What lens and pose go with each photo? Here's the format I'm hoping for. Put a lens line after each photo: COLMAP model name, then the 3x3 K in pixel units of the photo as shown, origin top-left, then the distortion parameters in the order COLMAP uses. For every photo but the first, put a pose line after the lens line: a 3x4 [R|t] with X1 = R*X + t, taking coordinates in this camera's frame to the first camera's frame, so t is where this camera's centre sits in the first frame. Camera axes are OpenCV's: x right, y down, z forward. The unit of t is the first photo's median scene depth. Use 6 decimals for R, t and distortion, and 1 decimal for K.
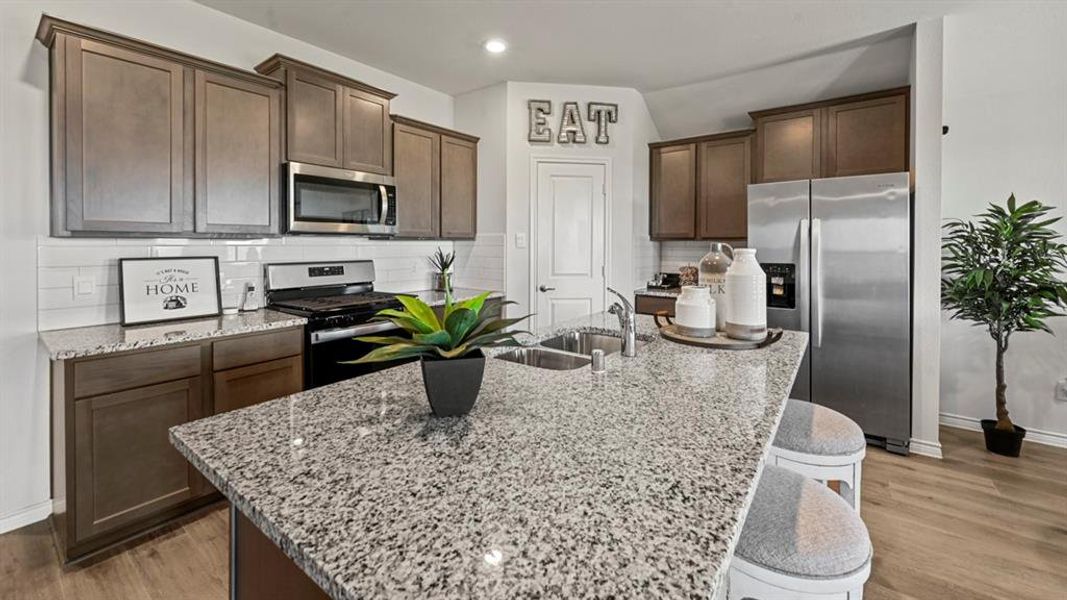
lens RADIAL K [[421.5, 0, 533.7], [0, 421.5, 247.9], [0, 0, 1]] dist [-0.002547, 0.001091]
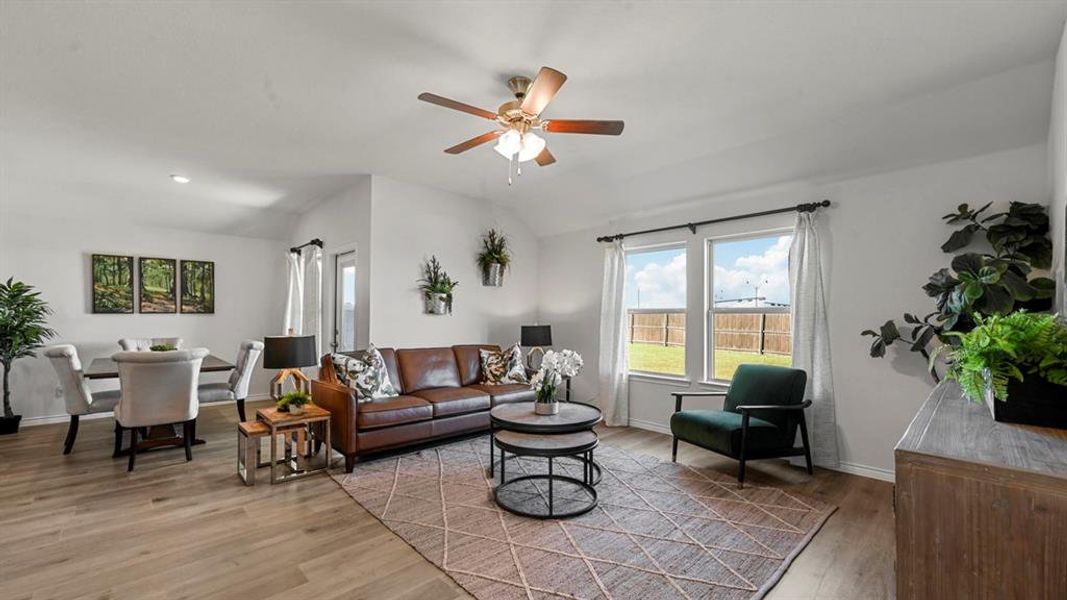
lens RADIAL K [[421.5, 0, 528.6], [0, 421.5, 315.1], [0, 0, 1]] dist [-0.002547, 0.001091]
pose [[0.160704, 0.003588, 0.986996, -0.159277], [0.004862, 0.999978, -0.004427, 0.035714], [-0.986991, 0.005510, 0.160684, -1.106692]]
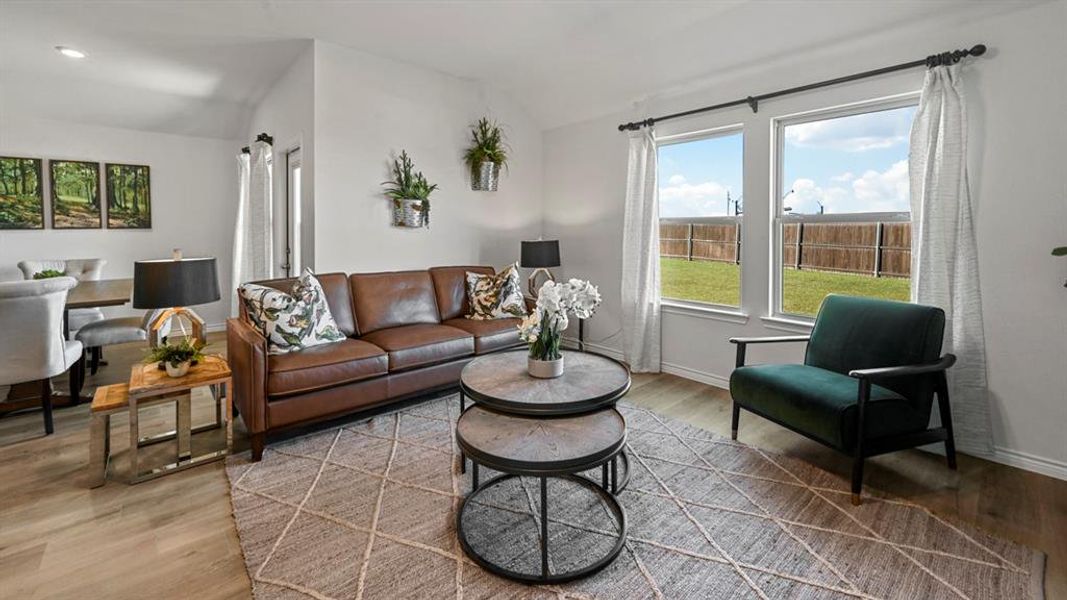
lens RADIAL K [[429.3, 0, 530.6], [0, 429.3, 237.2], [0, 0, 1]] dist [-0.003184, 0.001202]
pose [[0.194244, -0.018350, 0.980782, 0.199751], [0.012256, 0.999792, 0.016278, 0.036900], [-0.980877, 0.008859, 0.194429, -1.096348]]
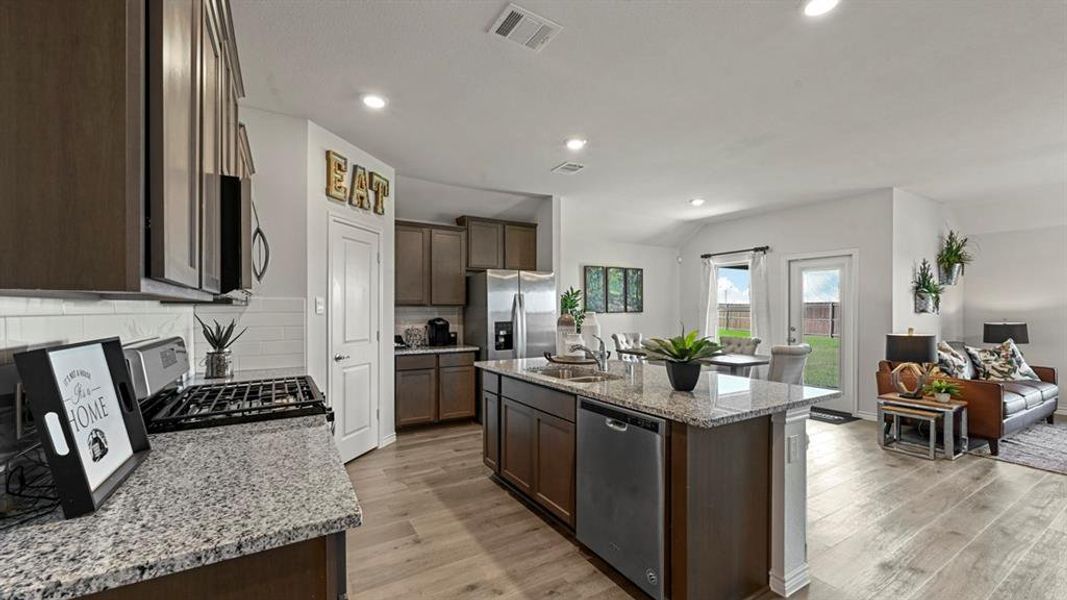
lens RADIAL K [[421.5, 0, 531.4], [0, 421.5, 311.4], [0, 0, 1]] dist [-0.002547, 0.001091]
pose [[0.377776, -0.006918, 0.925871, -0.818190], [0.010398, 0.999941, 0.003228, -0.005109], [-0.925838, 0.008408, 0.377826, 0.310755]]
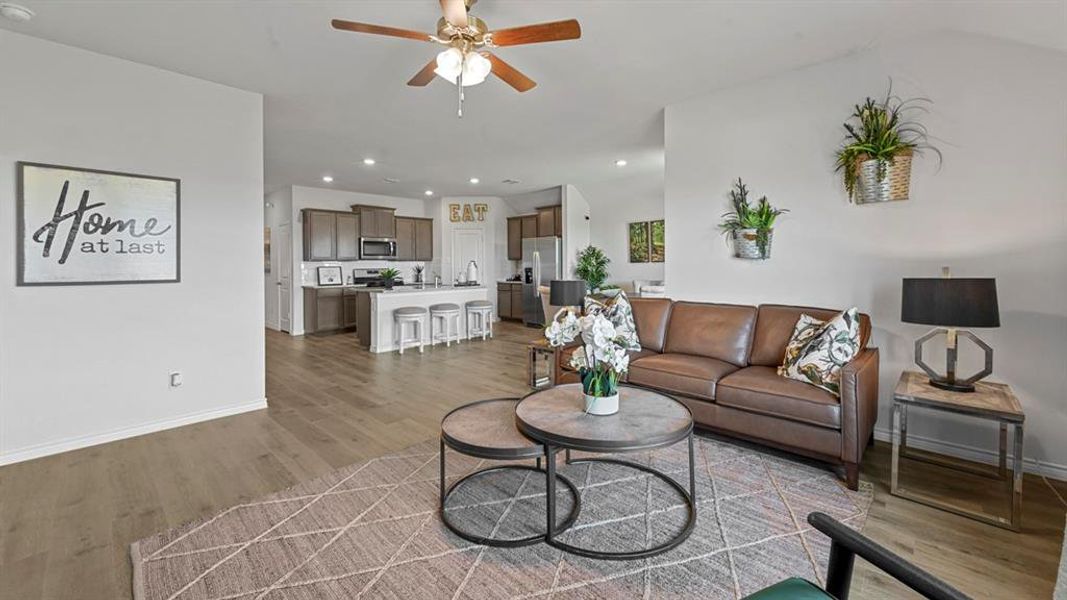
lens RADIAL K [[421.5, 0, 532.5], [0, 421.5, 264.1], [0, 0, 1]] dist [-0.002547, 0.001091]
pose [[0.993437, -0.011986, -0.113753, 0.900820], [0.010582, 0.999860, -0.012944, 0.047892], [0.113892, 0.011655, 0.993425, -1.699999]]
